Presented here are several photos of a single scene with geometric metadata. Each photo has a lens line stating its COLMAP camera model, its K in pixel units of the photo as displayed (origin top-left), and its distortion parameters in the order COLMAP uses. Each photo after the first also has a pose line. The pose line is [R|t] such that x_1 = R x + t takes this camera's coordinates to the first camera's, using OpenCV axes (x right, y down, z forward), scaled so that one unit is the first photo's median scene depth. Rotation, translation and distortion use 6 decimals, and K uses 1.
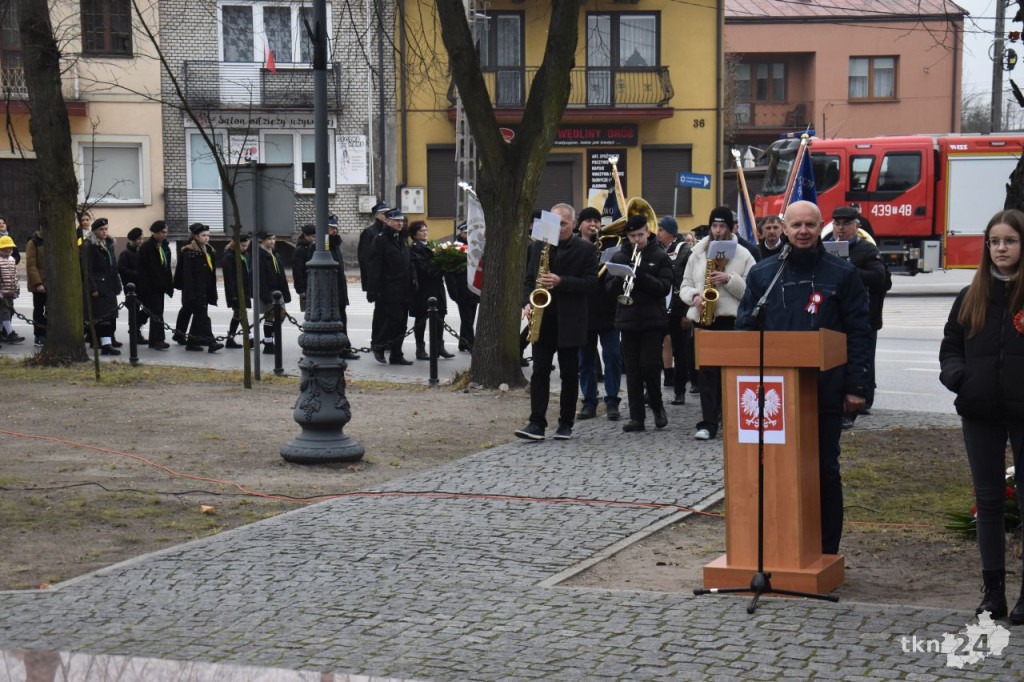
lens RADIAL K [[2007.3, 0, 505.2], [0, 2007.3, 344.1], [0, 0, 1]] dist [0.343697, 0.833220]
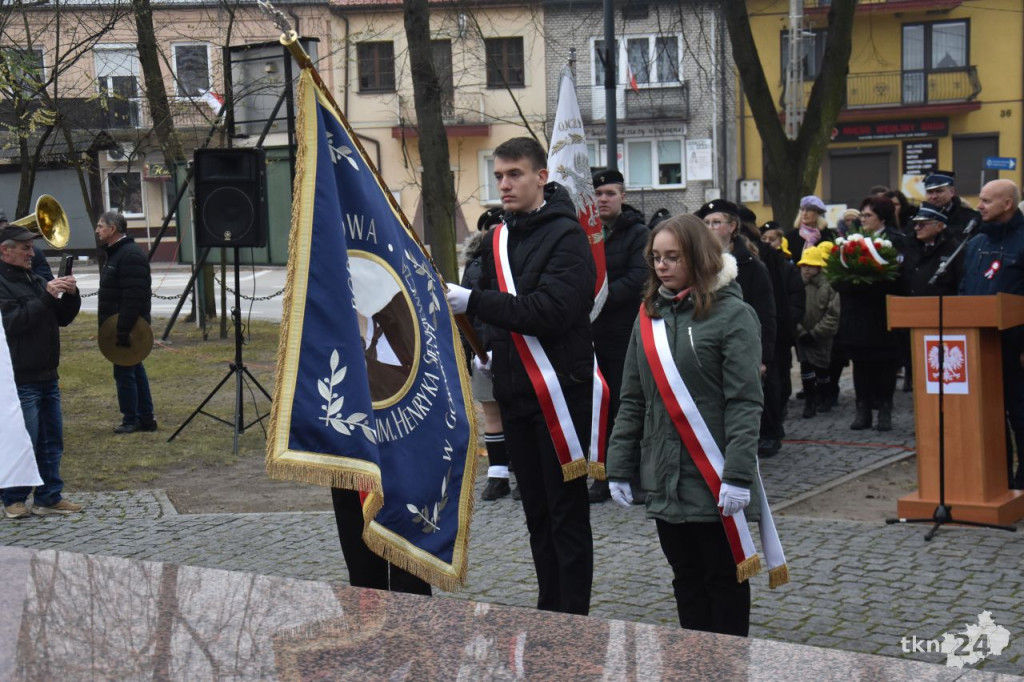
lens RADIAL K [[1640.2, 0, 512.0], [0, 1640.2, 341.0], [0, 0, 1]] dist [0.186924, 0.688538]
pose [[0.980138, -0.014883, -0.197758, 0.063699], [0.018383, 0.999705, 0.015875, -0.000431], [0.197463, -0.019195, 0.980122, 0.018872]]
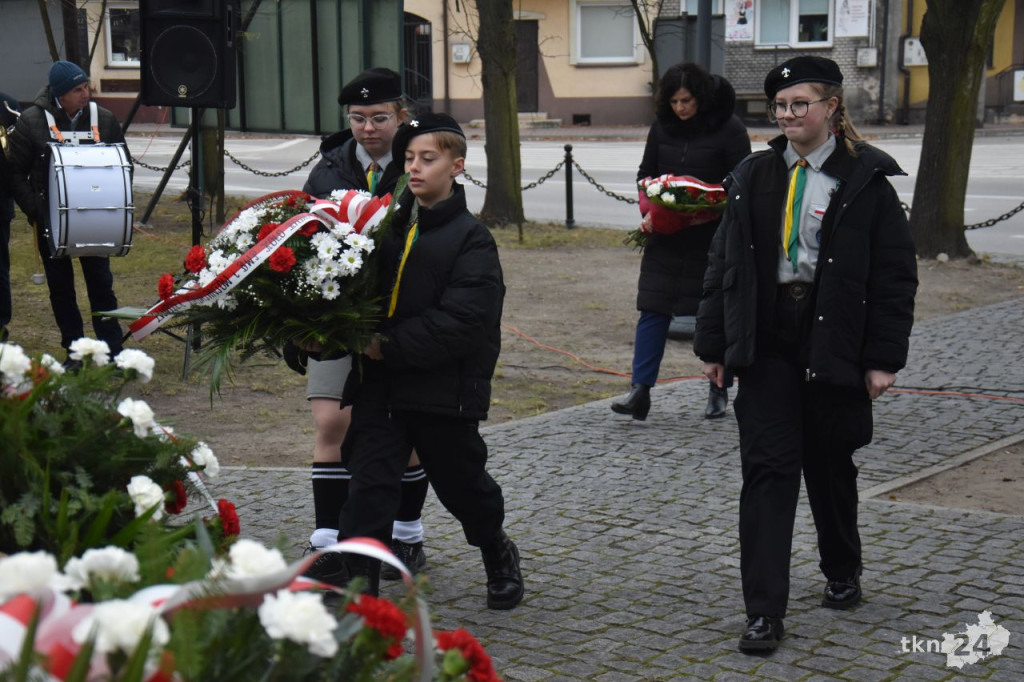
lens RADIAL K [[2007.3, 0, 505.2], [0, 2007.3, 344.1], [0, 0, 1]] dist [0.343697, 0.833220]
pose [[0.968312, 0.030034, -0.247930, 0.077677], [-0.012806, 0.997408, 0.070811, -0.004821], [0.249414, -0.065393, 0.966187, 0.113218]]
